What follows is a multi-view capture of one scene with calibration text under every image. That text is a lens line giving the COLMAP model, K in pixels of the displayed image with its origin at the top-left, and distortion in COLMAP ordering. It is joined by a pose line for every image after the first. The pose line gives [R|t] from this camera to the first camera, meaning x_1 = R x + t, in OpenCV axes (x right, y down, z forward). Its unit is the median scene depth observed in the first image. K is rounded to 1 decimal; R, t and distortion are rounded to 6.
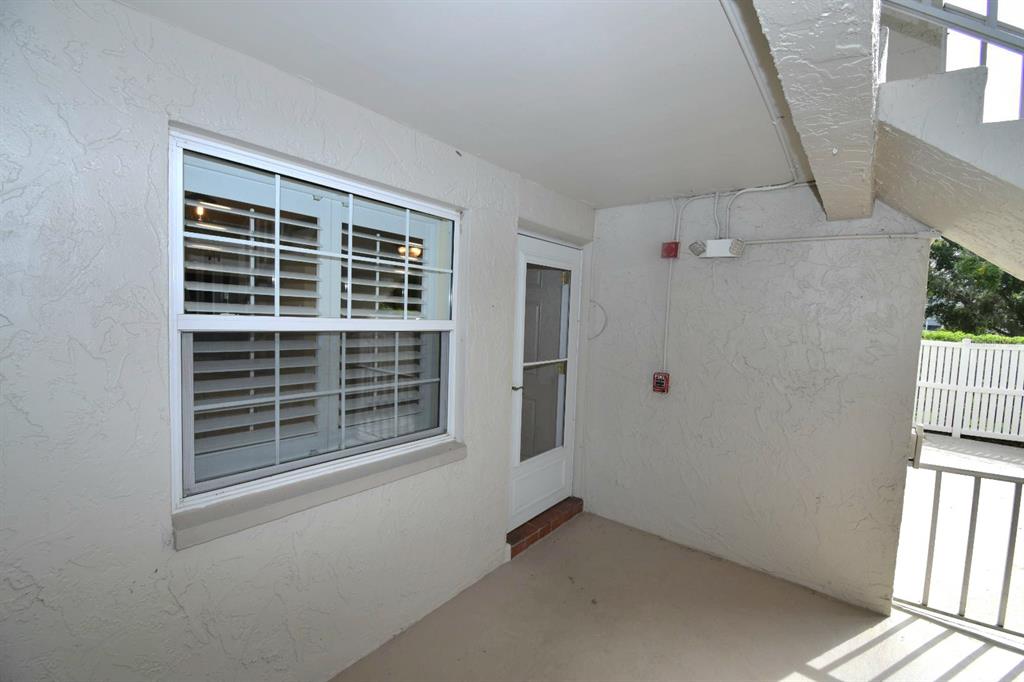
lens RADIAL K [[457.9, 0, 506.1], [0, 457.9, 342.5], [0, 0, 1]] dist [0.003123, -0.017681]
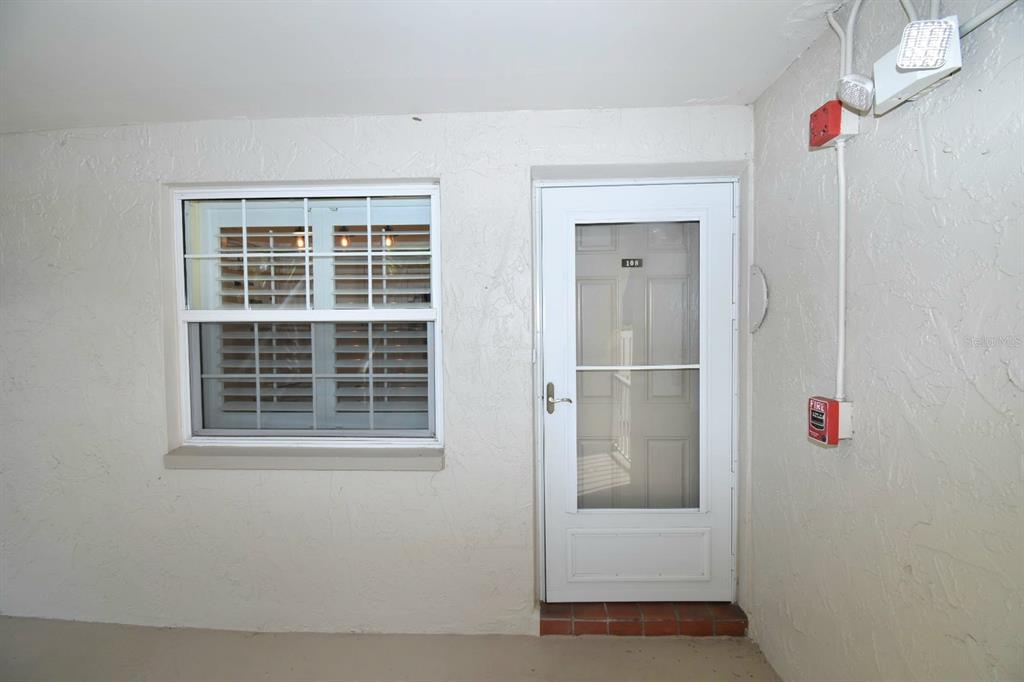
lens RADIAL K [[457.9, 0, 512.5], [0, 457.9, 338.5], [0, 0, 1]] dist [0.003123, -0.017681]
pose [[0.571029, -0.017564, -0.820742, 0.673818], [-0.018064, 0.999260, -0.033952, 0.035515], [0.820731, 0.034213, 0.570290, 0.618787]]
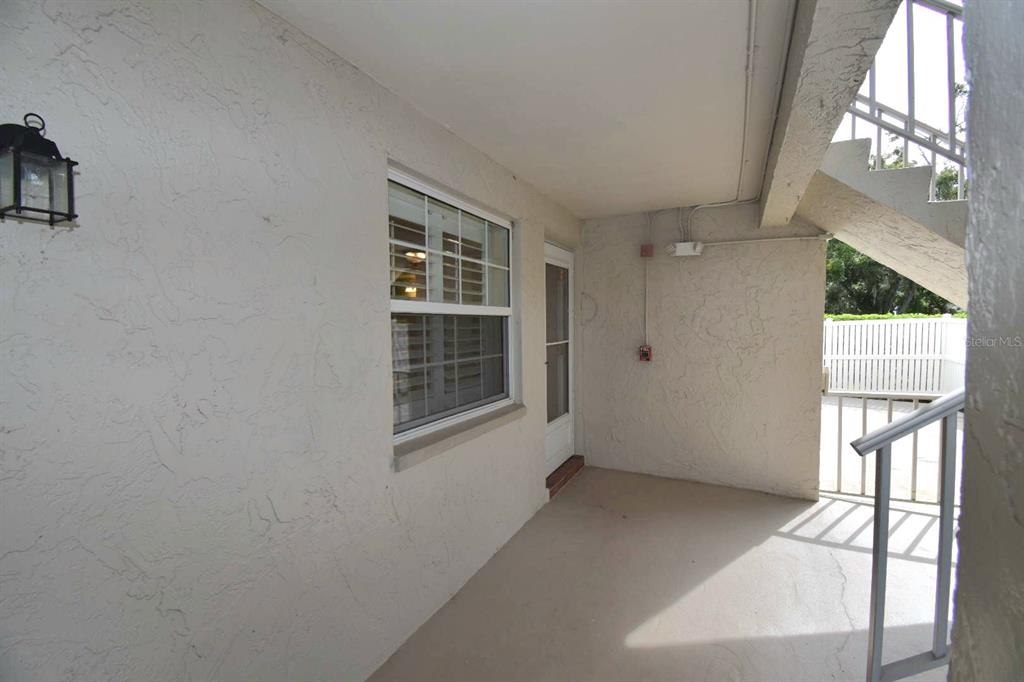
lens RADIAL K [[457.9, 0, 504.2], [0, 457.9, 342.7], [0, 0, 1]] dist [0.003123, -0.017681]
pose [[0.978311, -0.053260, 0.200175, -0.386840], [0.056853, 0.998308, -0.012237, 0.063336], [-0.199184, 0.023352, 0.979684, -0.233720]]
